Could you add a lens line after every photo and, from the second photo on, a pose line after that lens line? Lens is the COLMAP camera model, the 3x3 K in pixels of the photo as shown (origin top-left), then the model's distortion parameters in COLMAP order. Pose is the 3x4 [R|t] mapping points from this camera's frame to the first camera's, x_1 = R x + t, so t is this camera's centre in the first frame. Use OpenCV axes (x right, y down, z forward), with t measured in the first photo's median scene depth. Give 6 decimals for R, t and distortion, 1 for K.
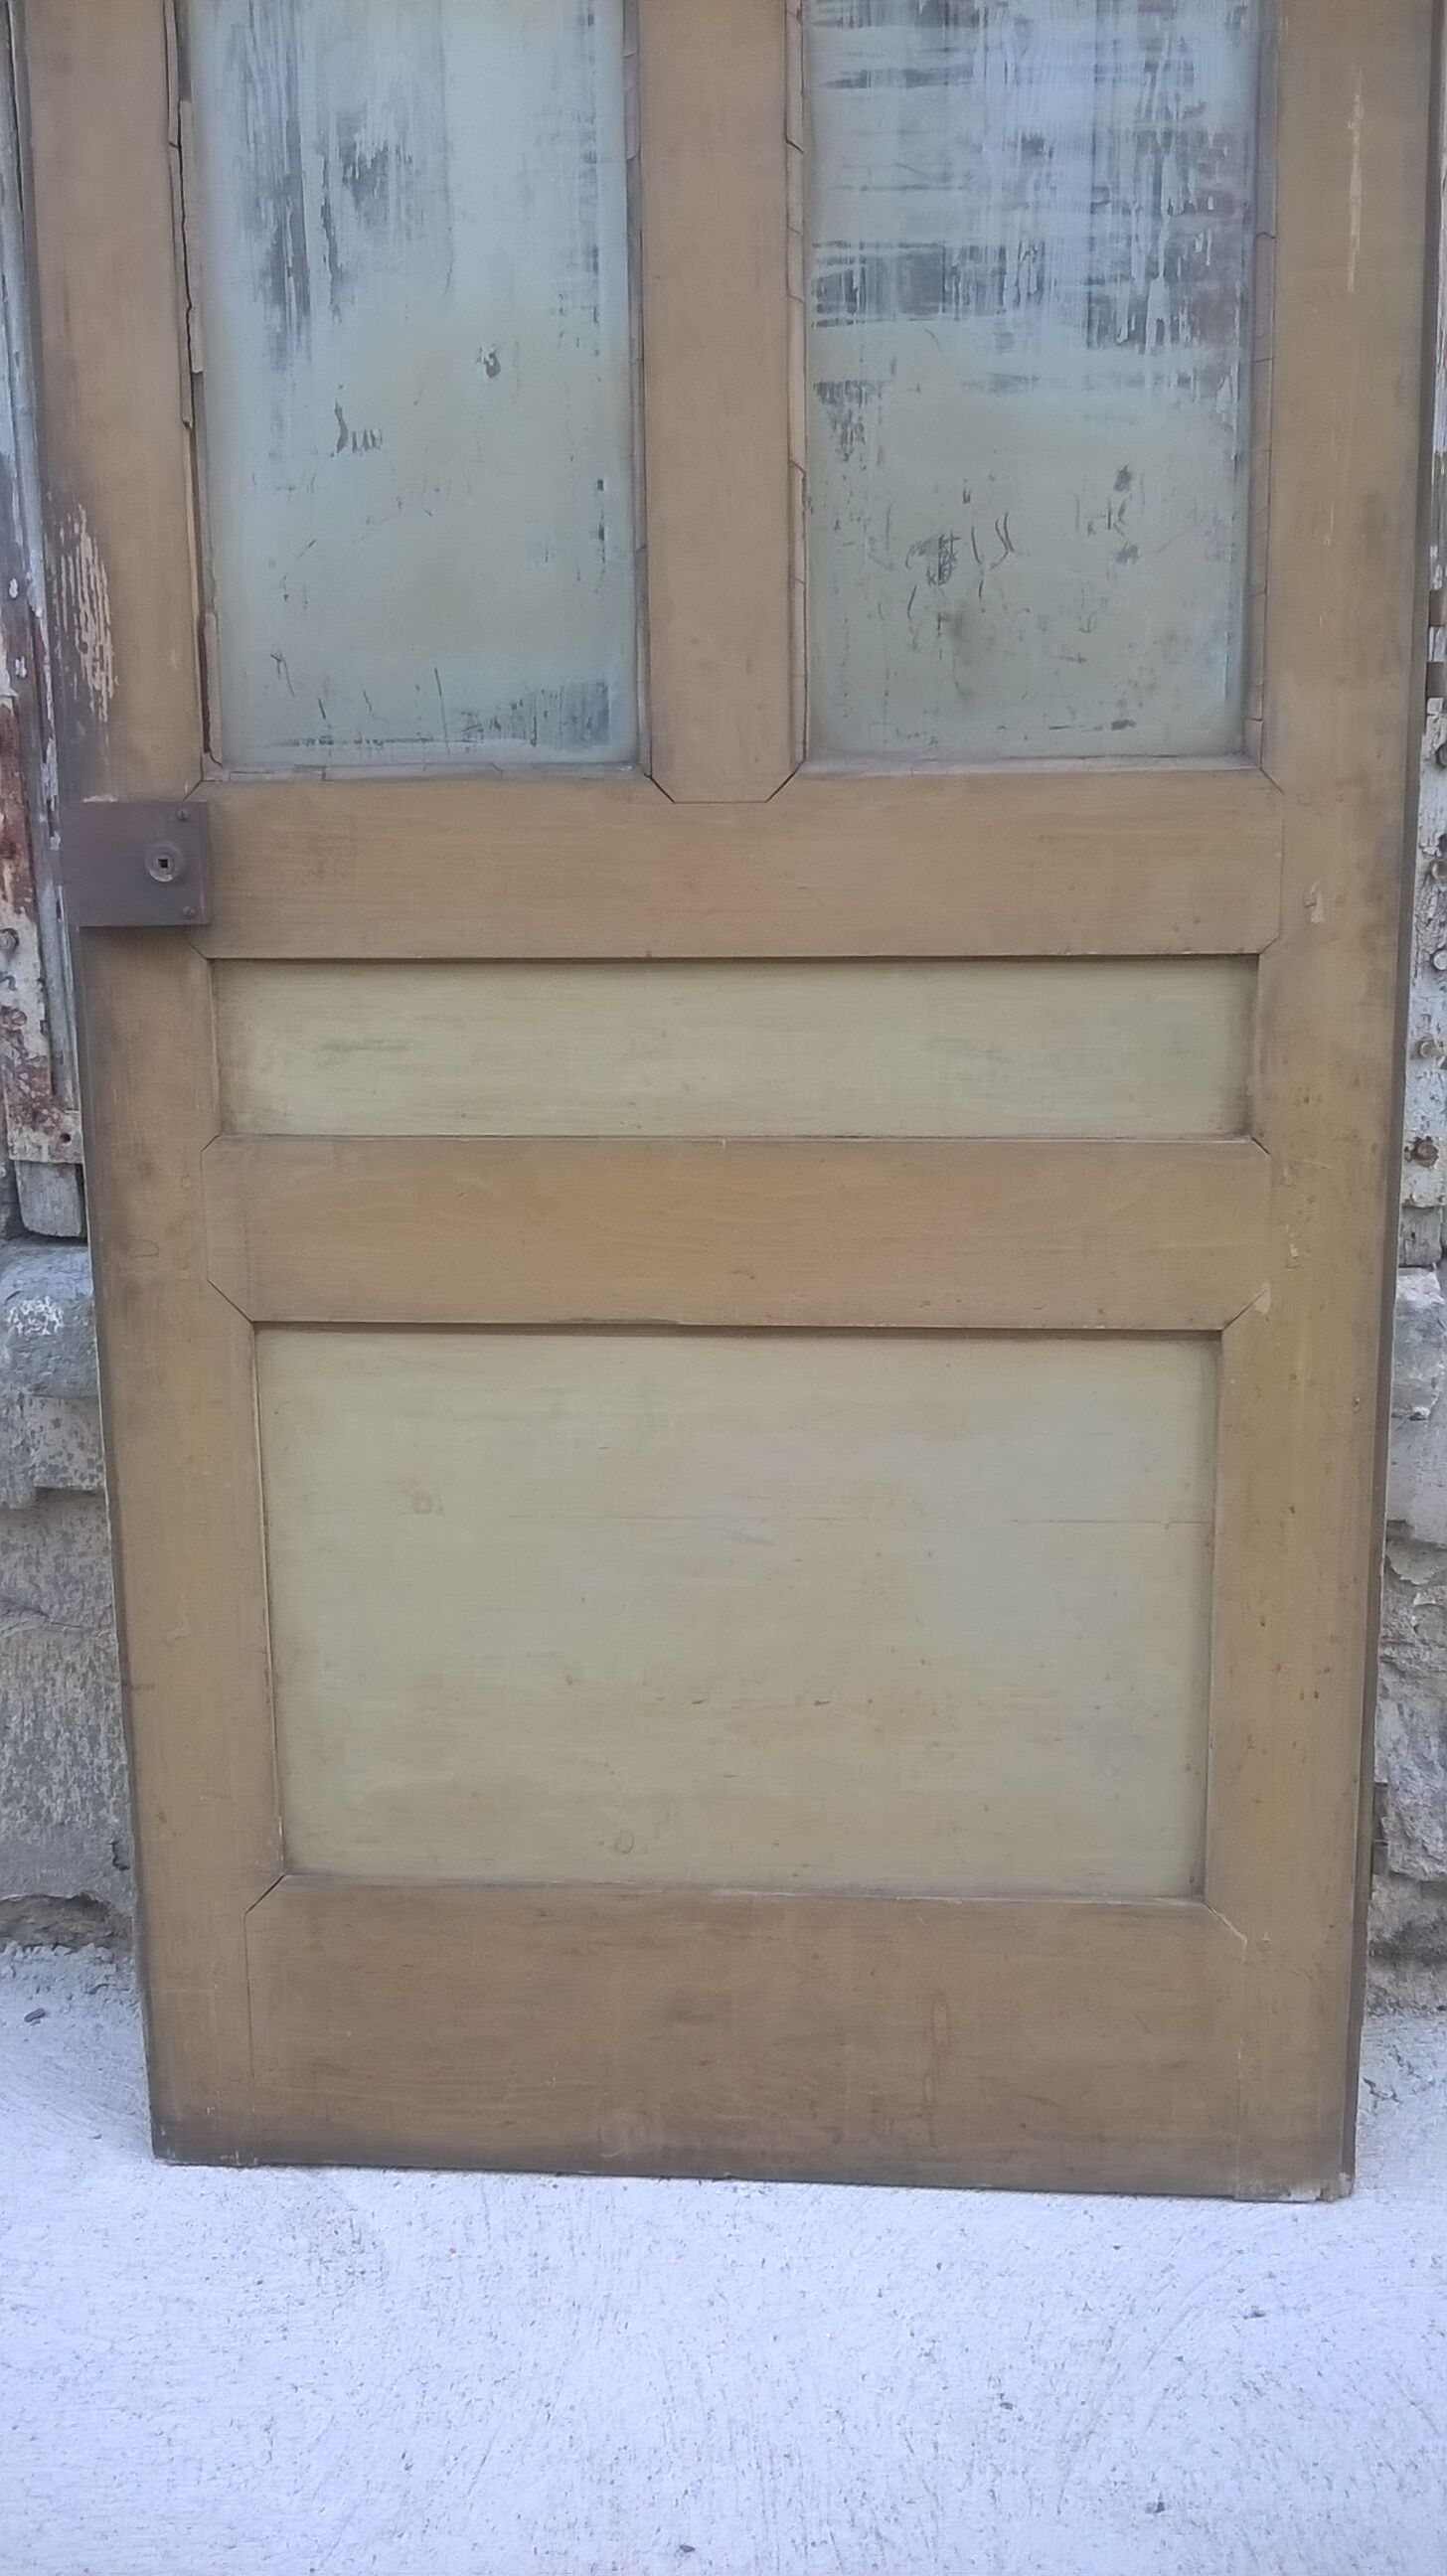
lens RADIAL K [[2282.2, 0, 747.4], [0, 2282.2, 1323.5], [0, 0, 1]] dist [0.032566, -0.163038]
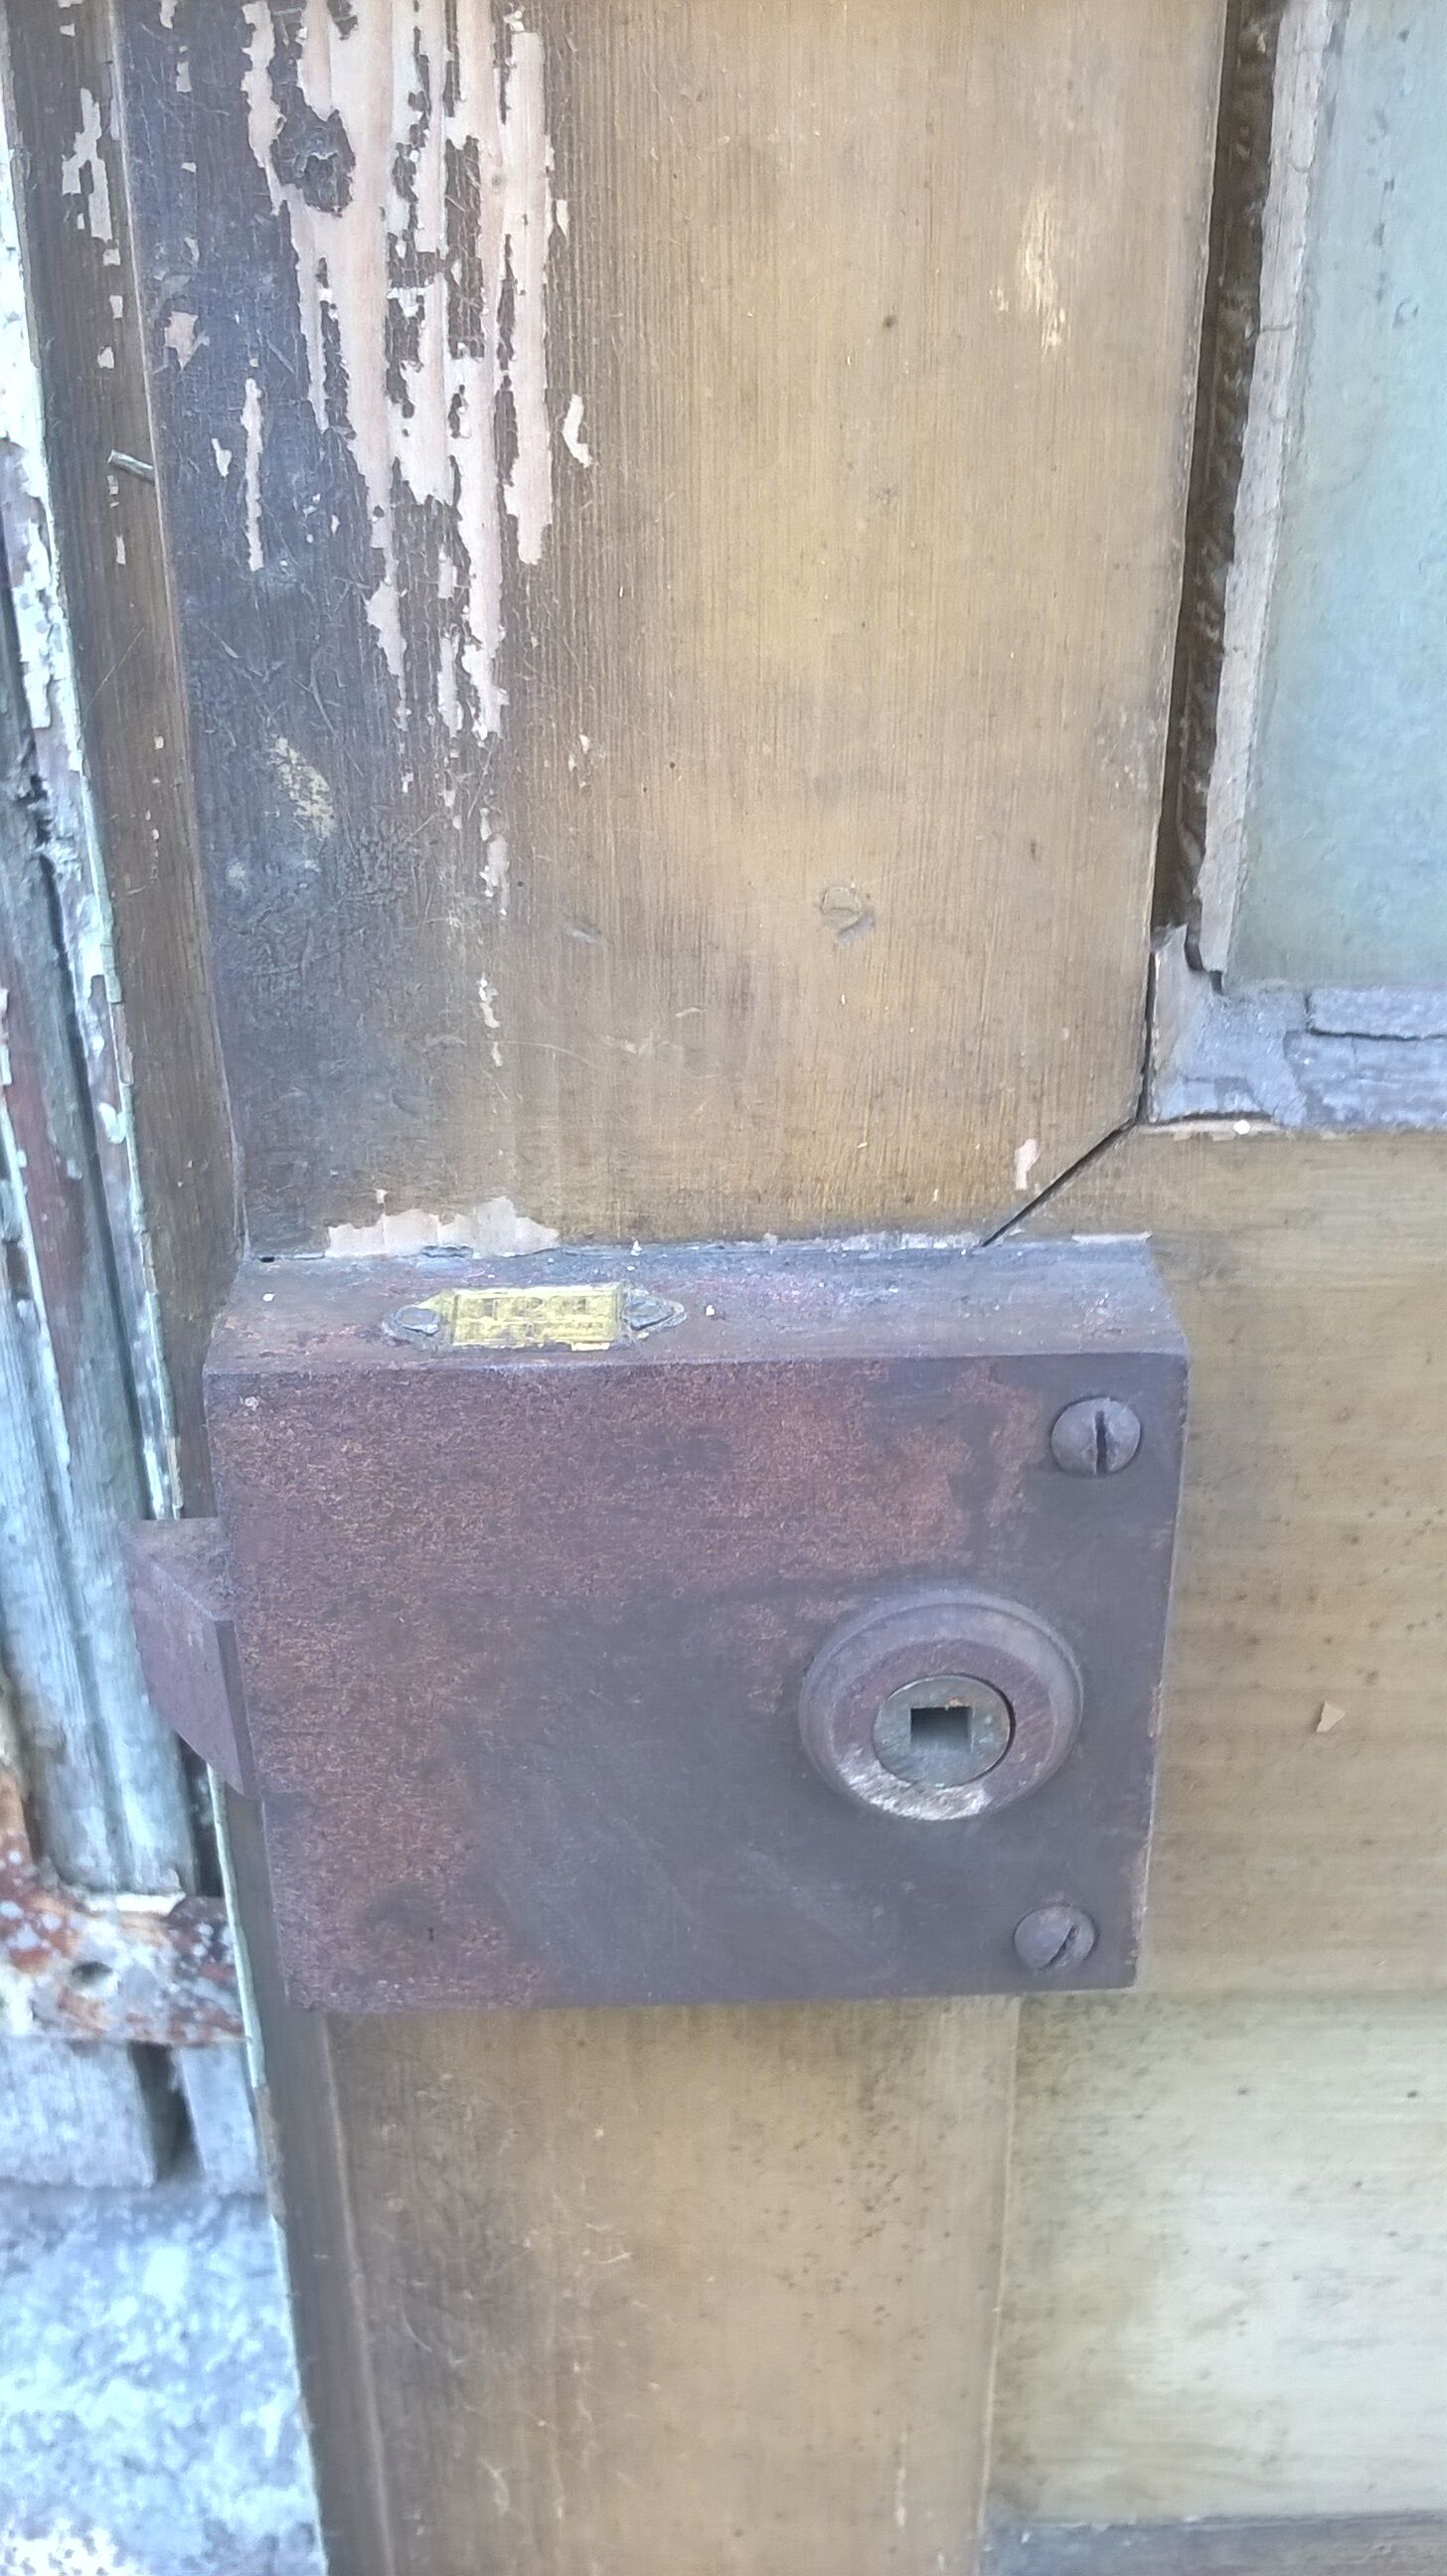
lens RADIAL K [[2282.2, 0, 724.3], [0, 2282.2, 1283.6], [0, 0, 1]] dist [0.032566, -0.163038]
pose [[0.994548, -0.039581, 0.096474, -0.276518], [0.012947, 0.964875, 0.262390, -0.263074], [-0.103471, -0.259710, 0.960127, 0.843106]]
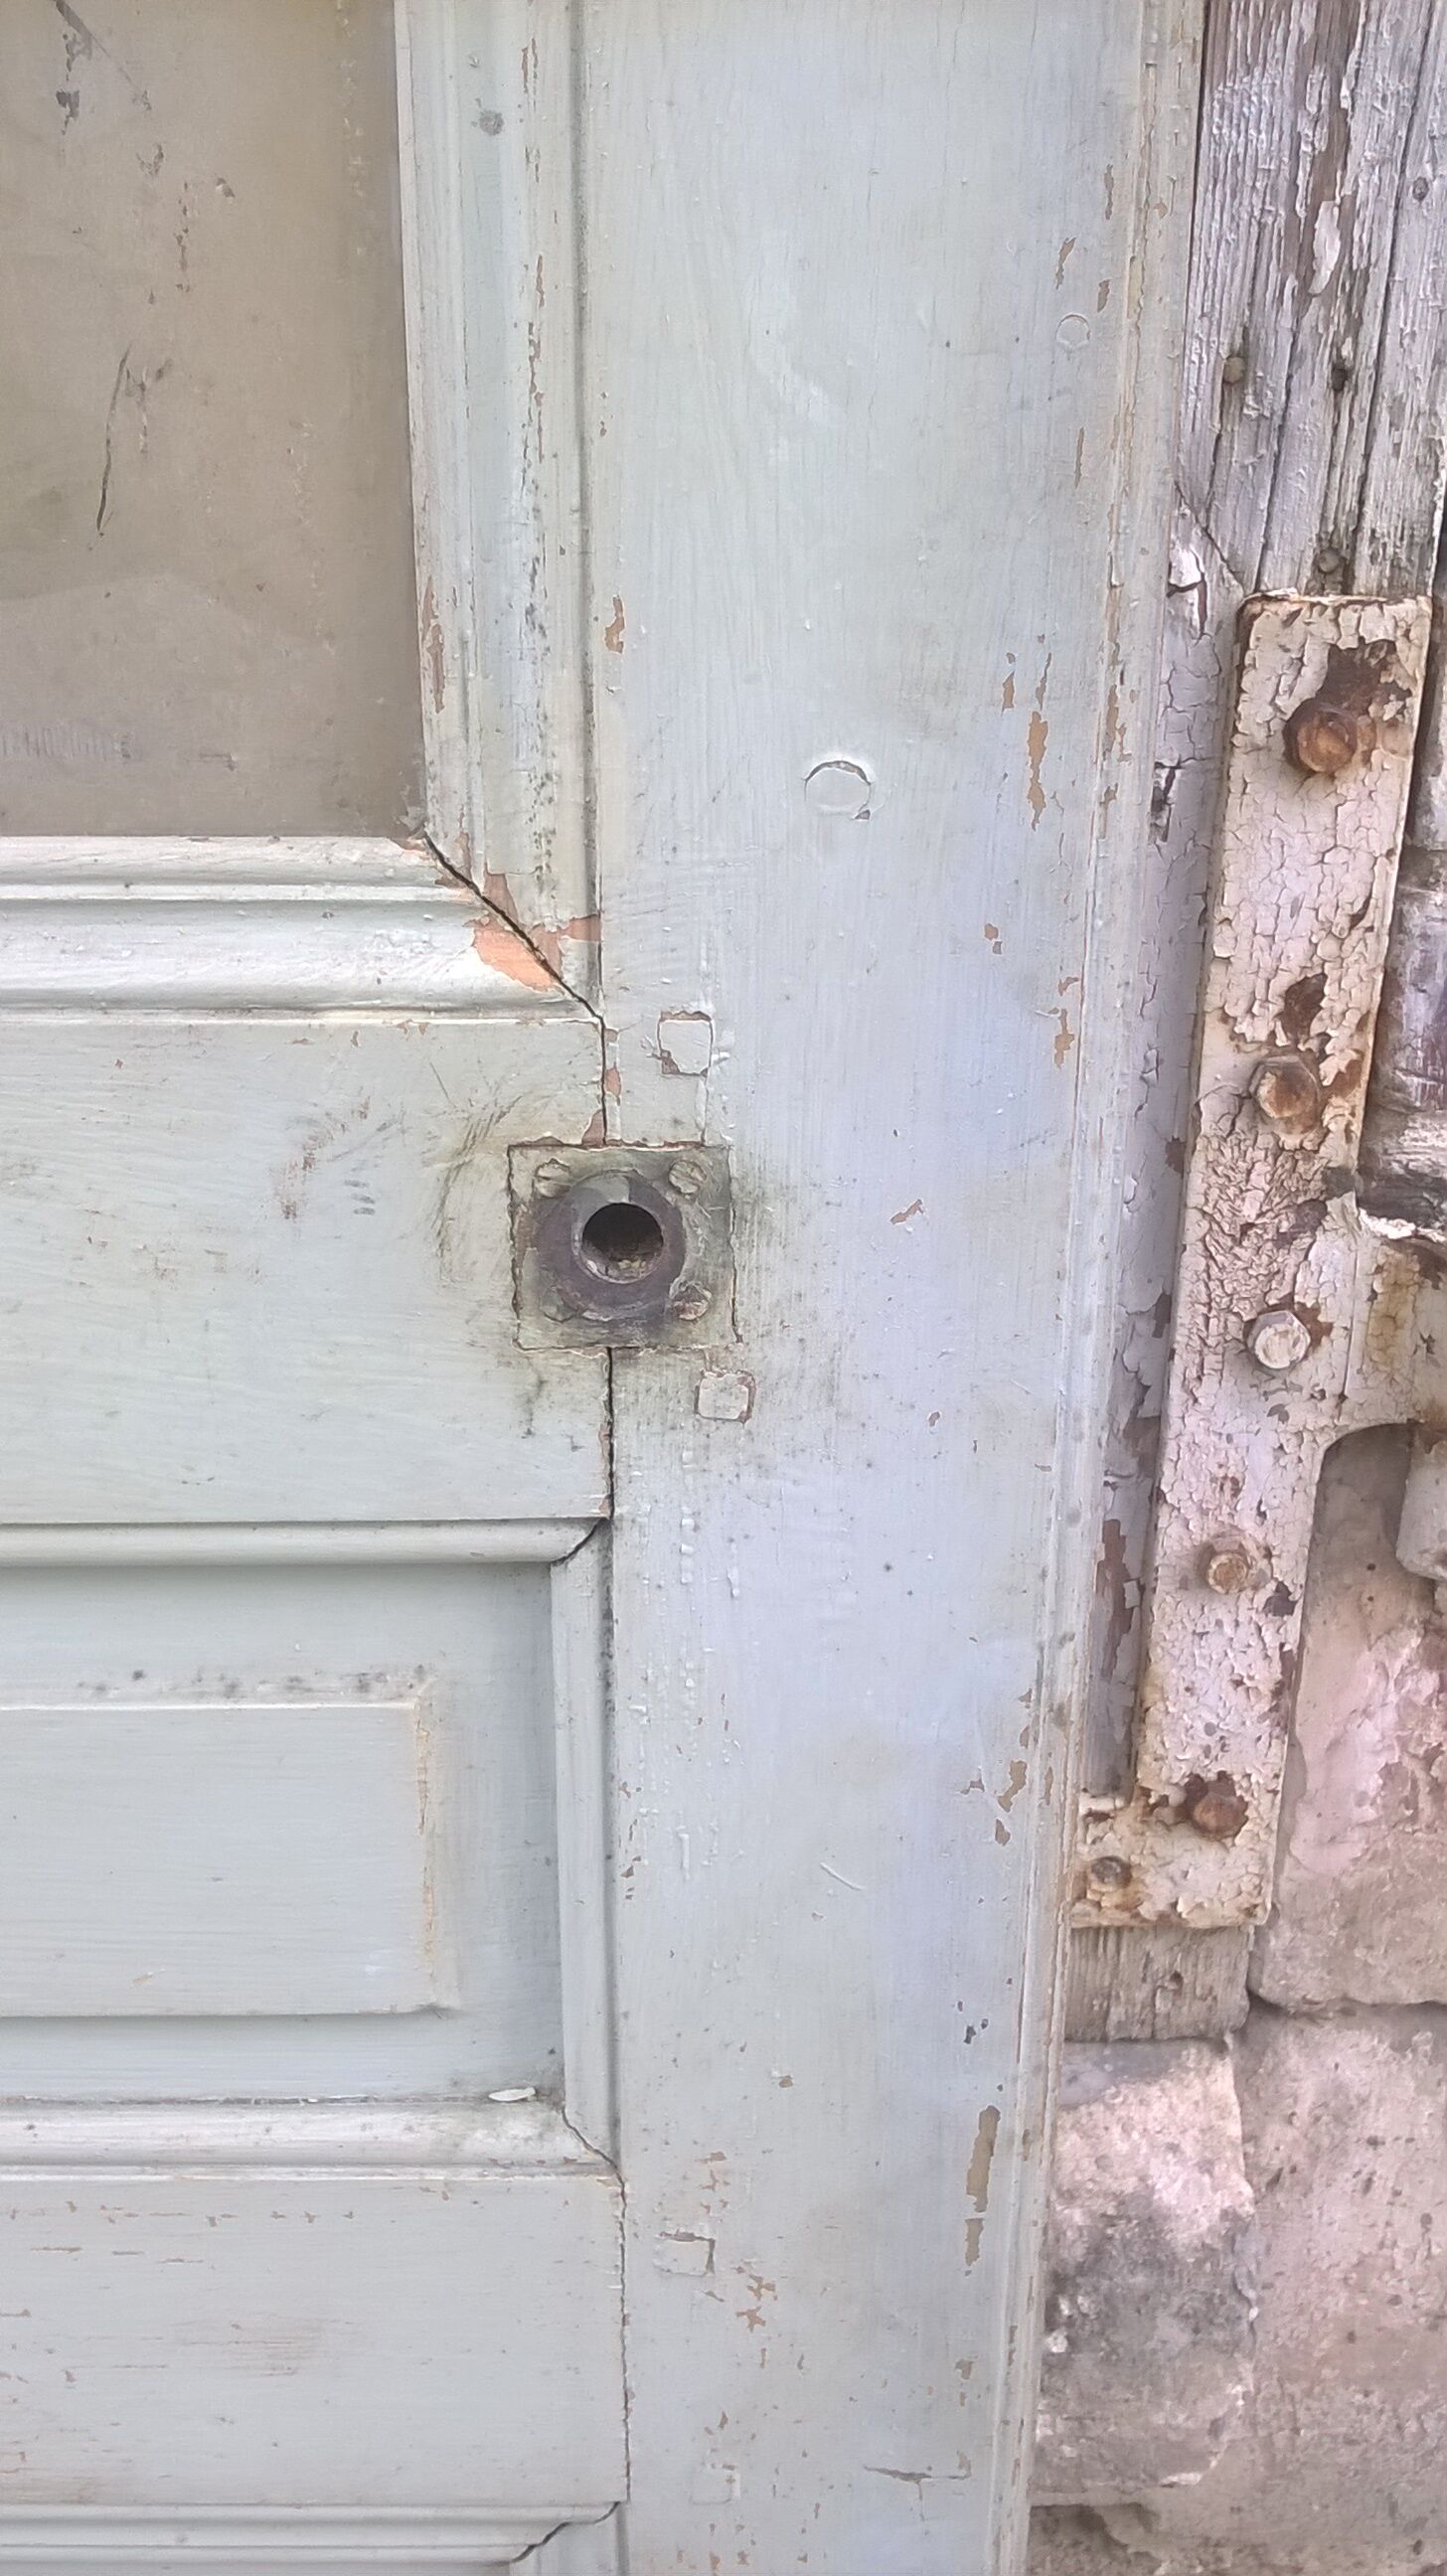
lens RADIAL K [[2282.2, 0, 725.1], [0, 2282.2, 1307.0], [0, 0, 1]] dist [0.032566, -0.163038]
pose [[0.996308, -0.022833, 0.082764, 0.205973], [0.008717, 0.985908, 0.167058, -0.230763], [-0.085412, -0.165720, 0.982467, 0.714357]]
